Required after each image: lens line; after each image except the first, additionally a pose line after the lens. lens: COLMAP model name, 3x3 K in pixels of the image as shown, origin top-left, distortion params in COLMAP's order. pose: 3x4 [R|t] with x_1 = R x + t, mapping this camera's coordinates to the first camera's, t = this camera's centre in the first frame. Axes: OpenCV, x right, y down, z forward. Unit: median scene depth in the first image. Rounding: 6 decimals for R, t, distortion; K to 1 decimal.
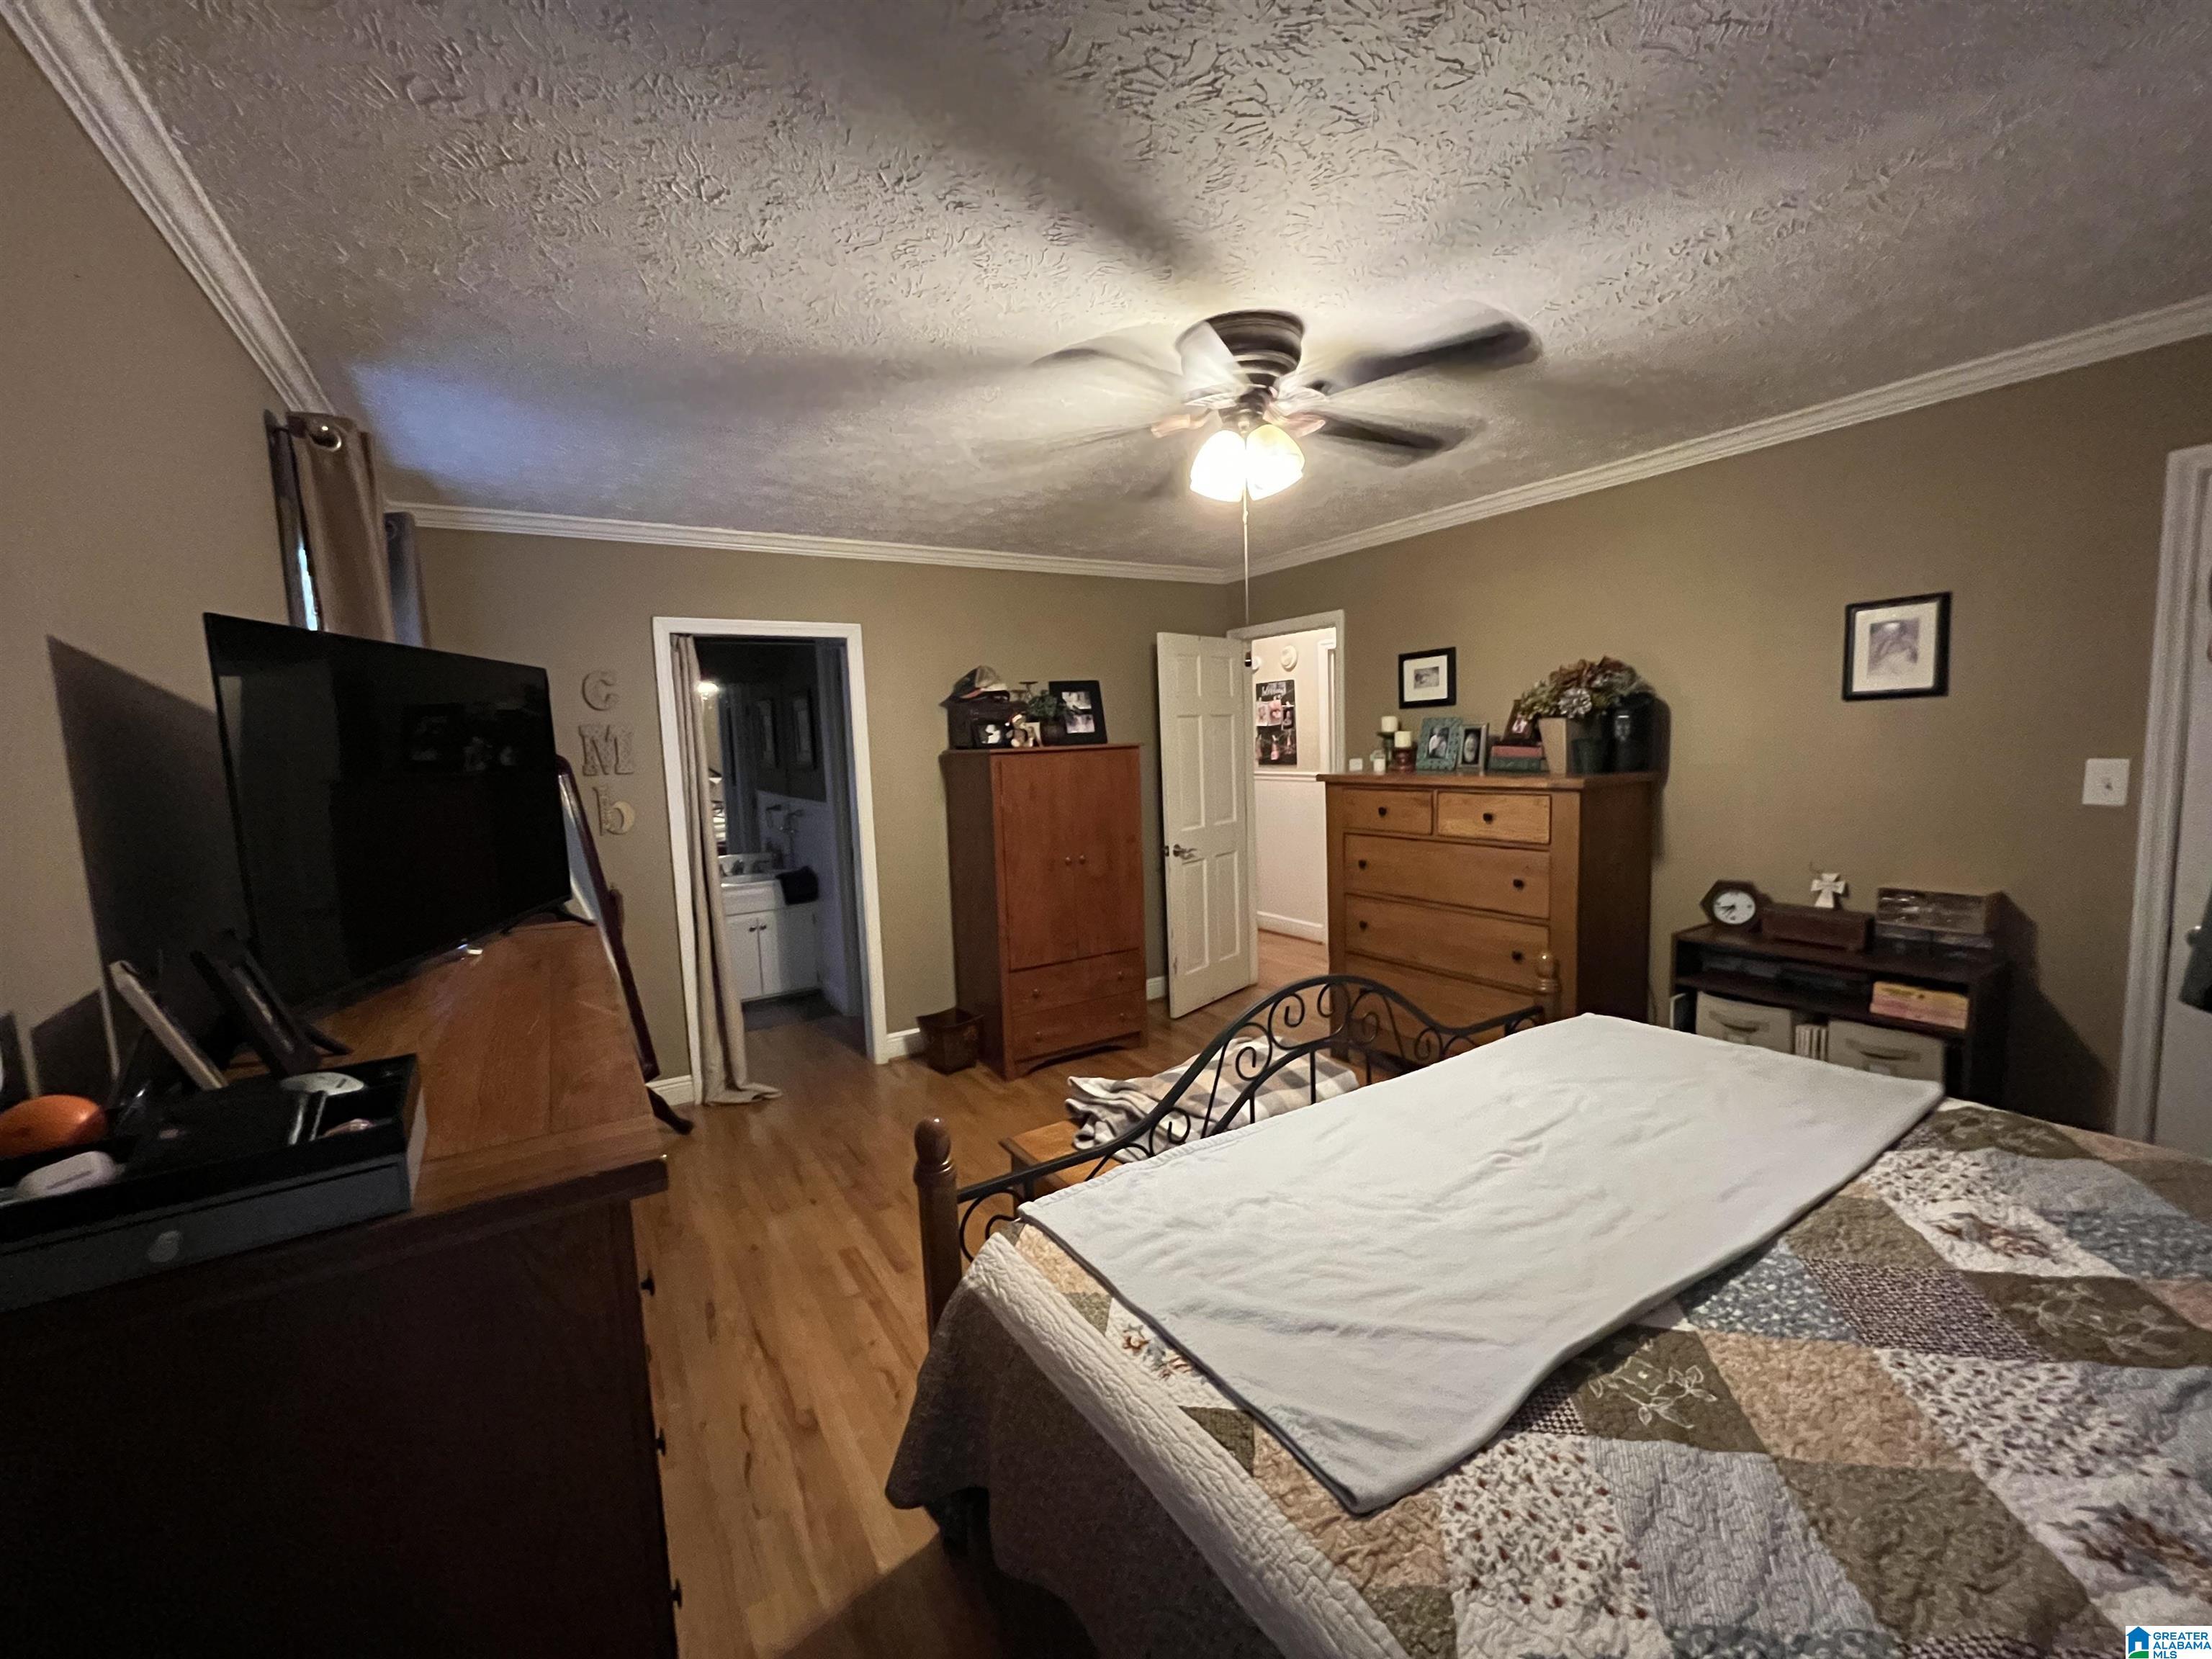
lens RADIAL K [[895.4, 0, 1101.9], [0, 895.4, 829.3], [0, 0, 1]] dist [-0.000780, -0.000643]
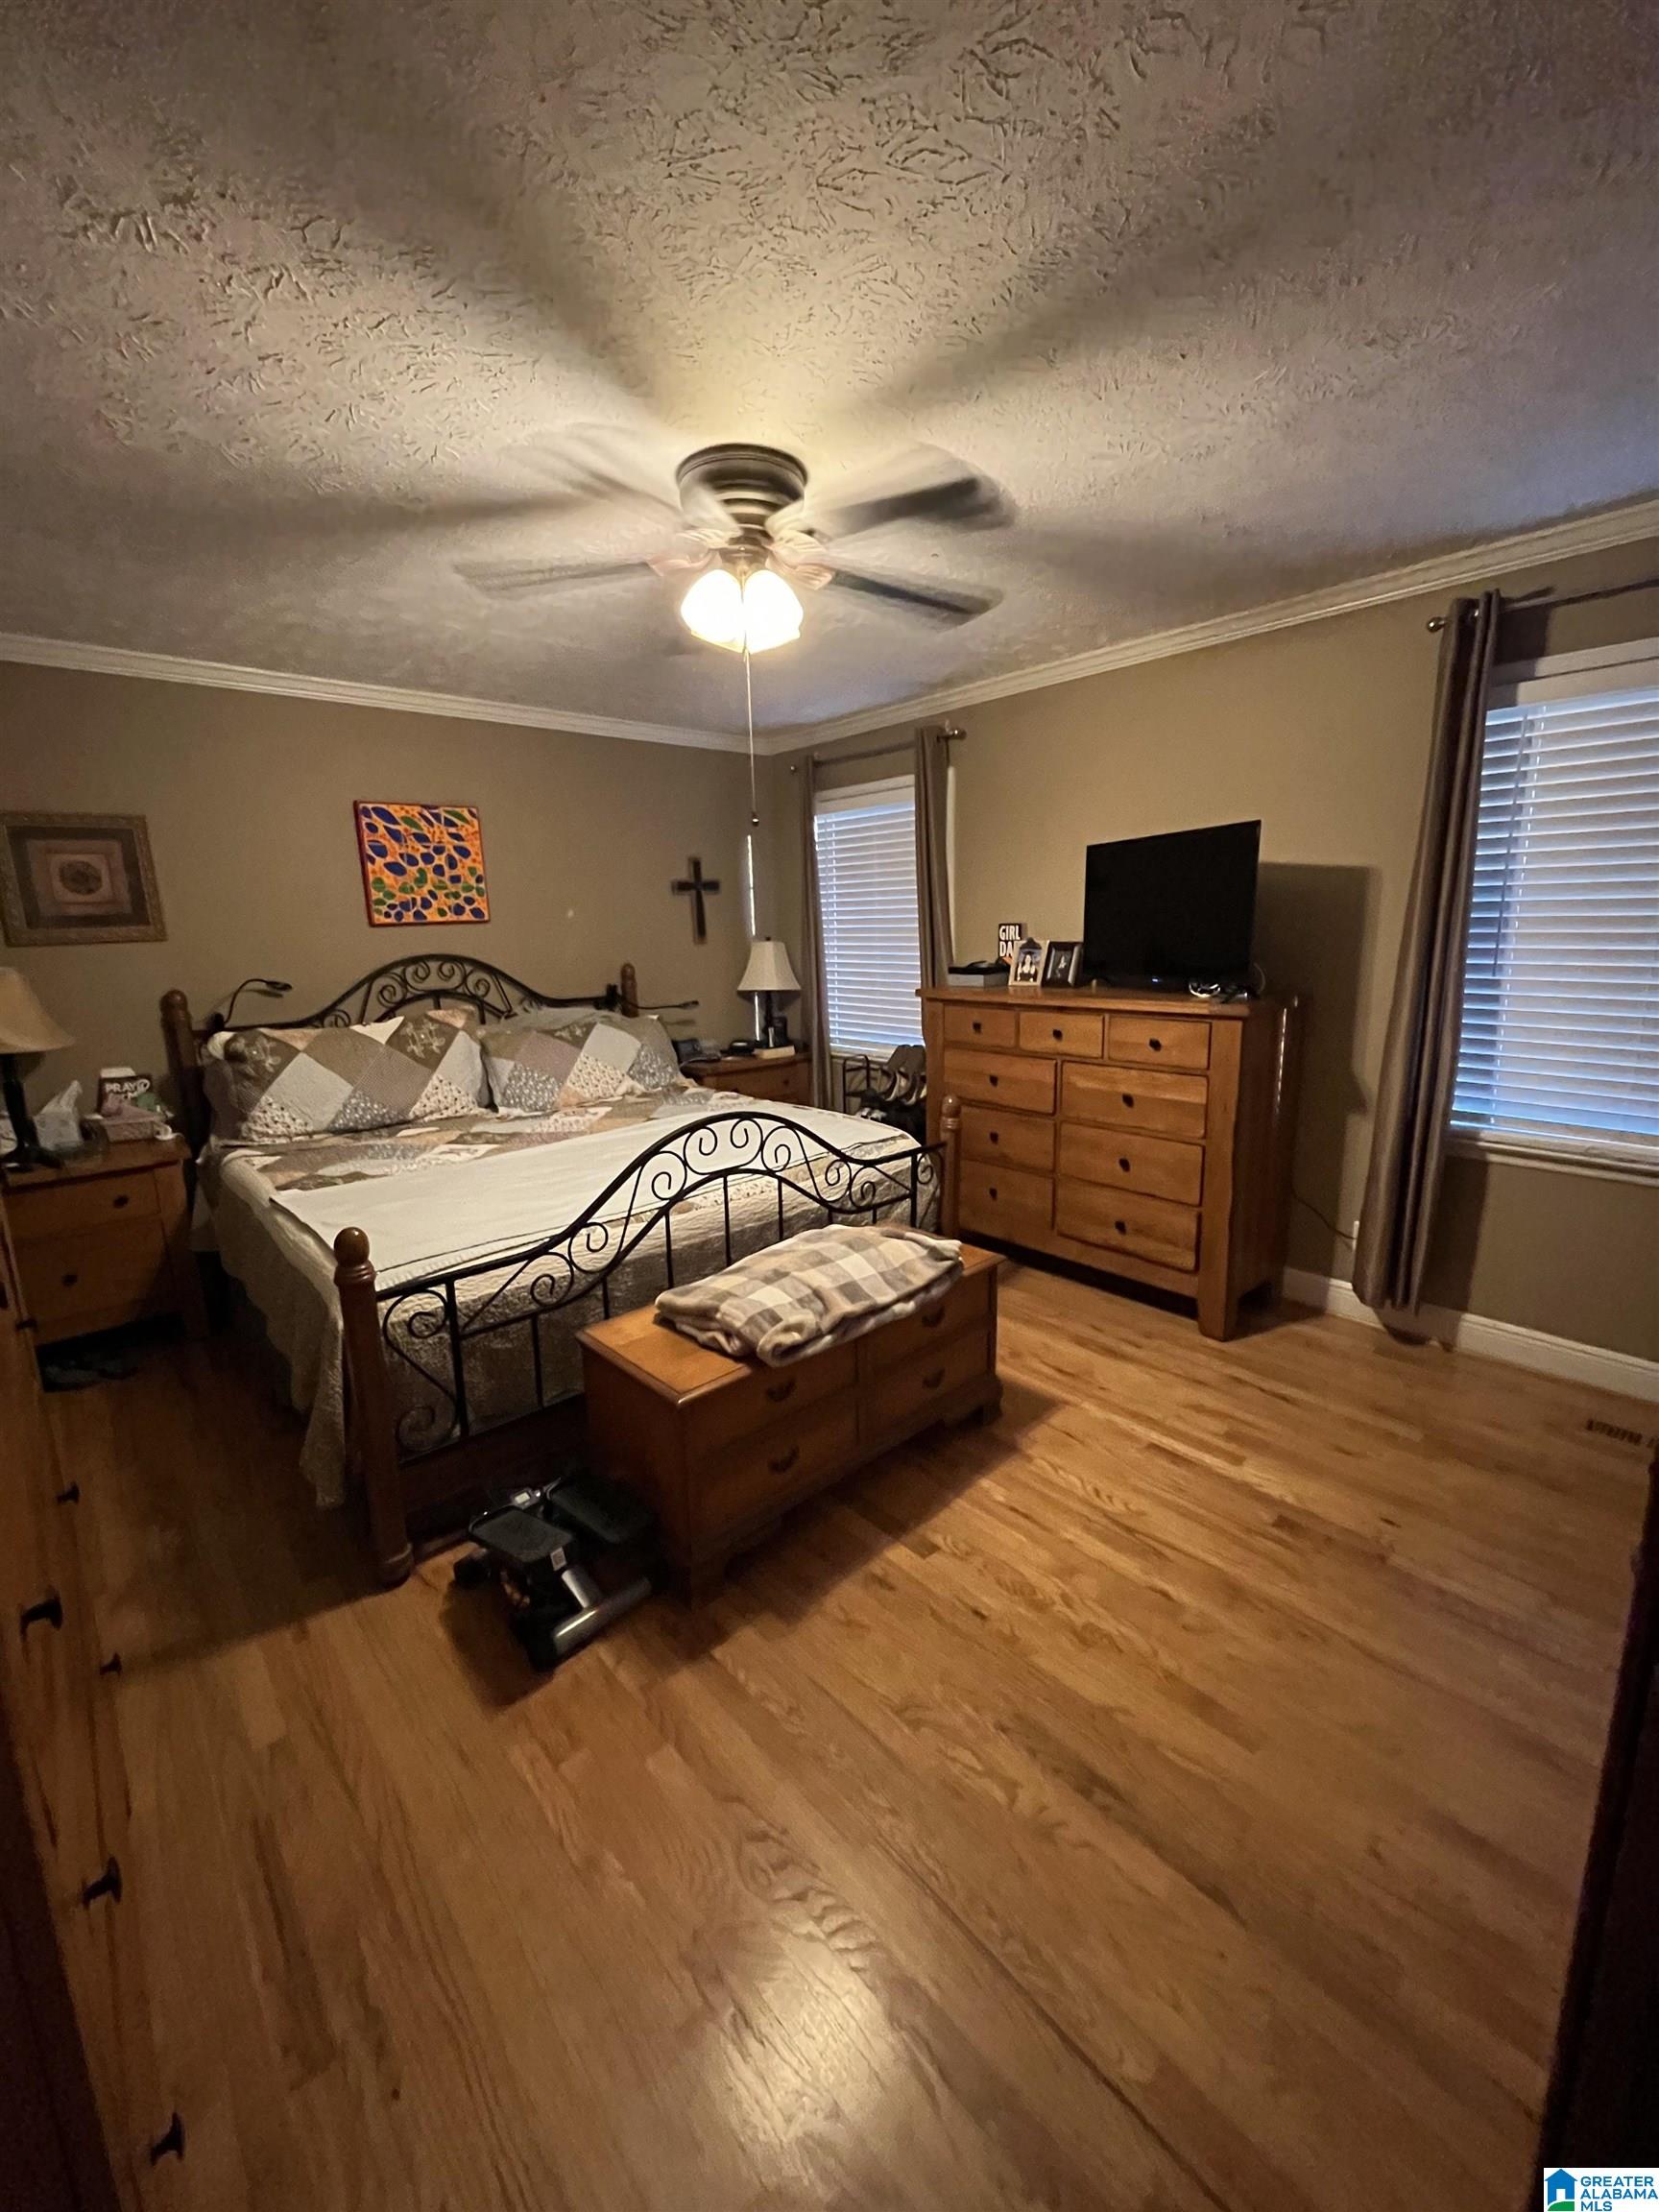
lens RADIAL K [[895.4, 0, 829.5], [0, 895.4, 1098.2], [0, 0, 1]] dist [-0.000780, -0.000643]
pose [[-0.985619, 0.093251, -0.140925, 0.205480], [0.047078, 0.952465, 0.300989, -0.156797], [0.162294, 0.290026, -0.943157, 1.666839]]
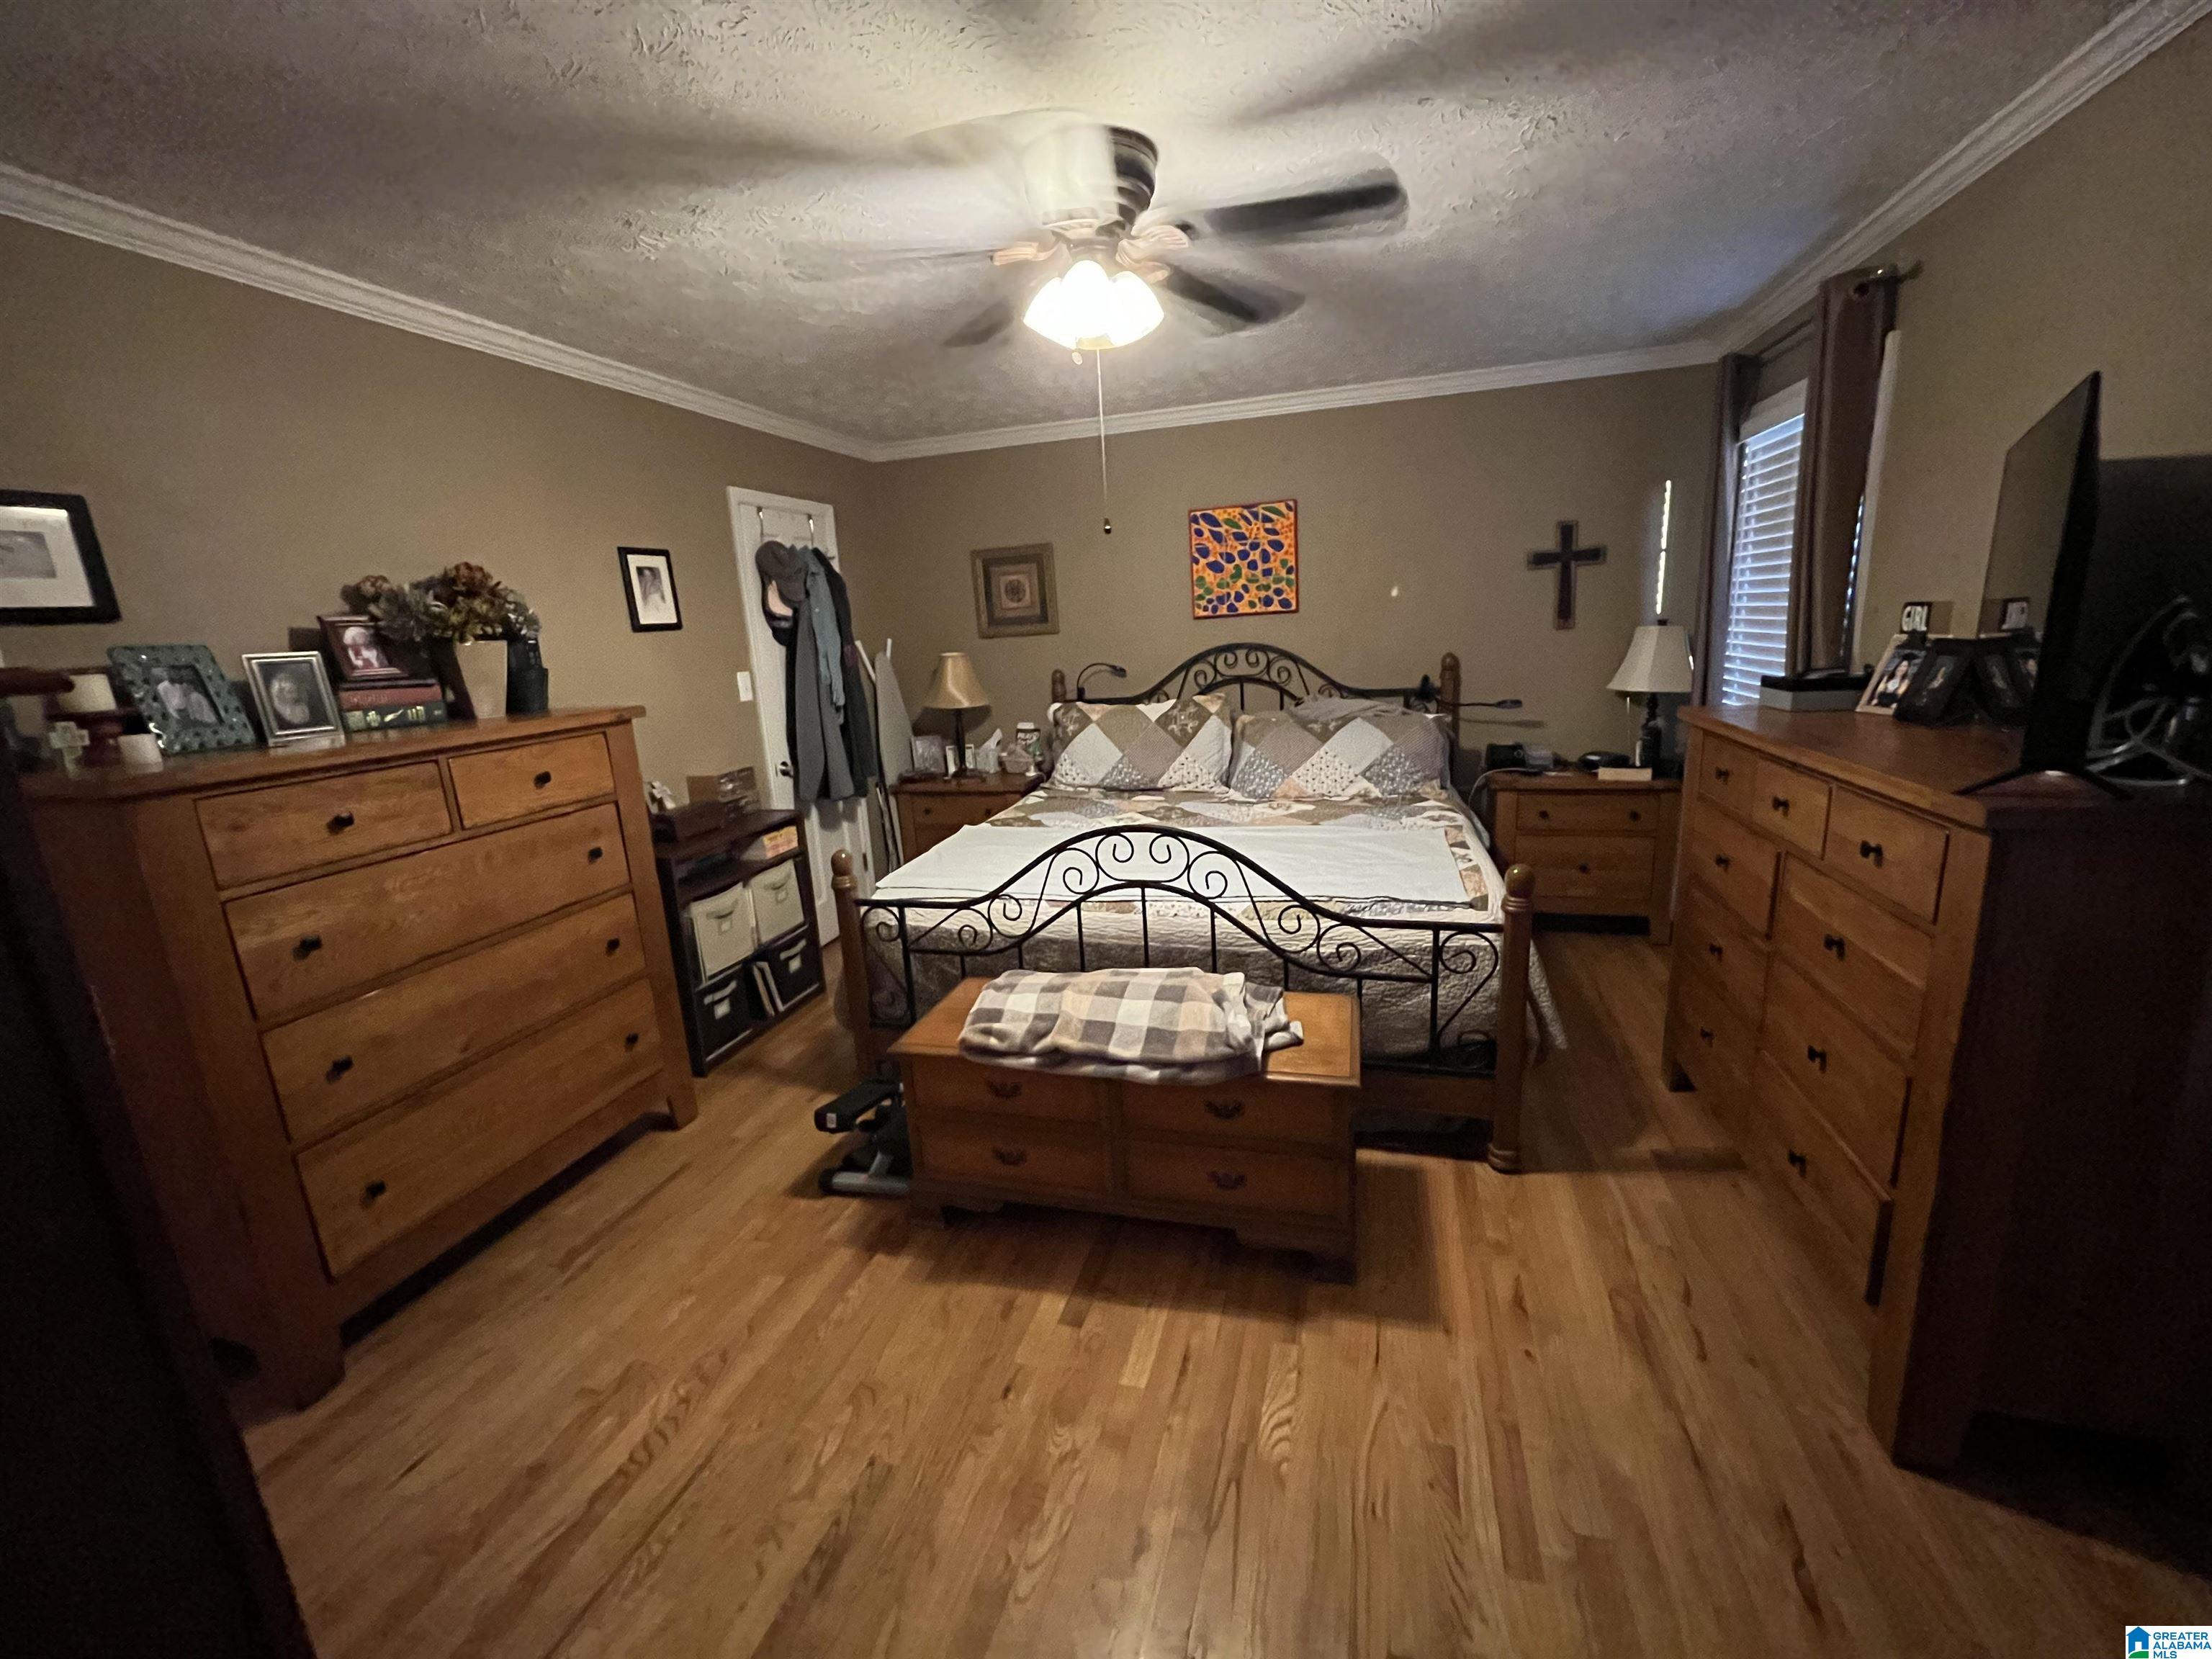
lens RADIAL K [[895.4, 0, 1101.9], [0, 895.4, 829.3], [0, 0, 1]] dist [-0.000780, -0.000643]
pose [[-0.654383, -0.094851, 0.750191, -0.471781], [0.158222, 0.952965, 0.258503, -0.107147], [-0.739425, 0.287857, -0.608596, 1.370181]]
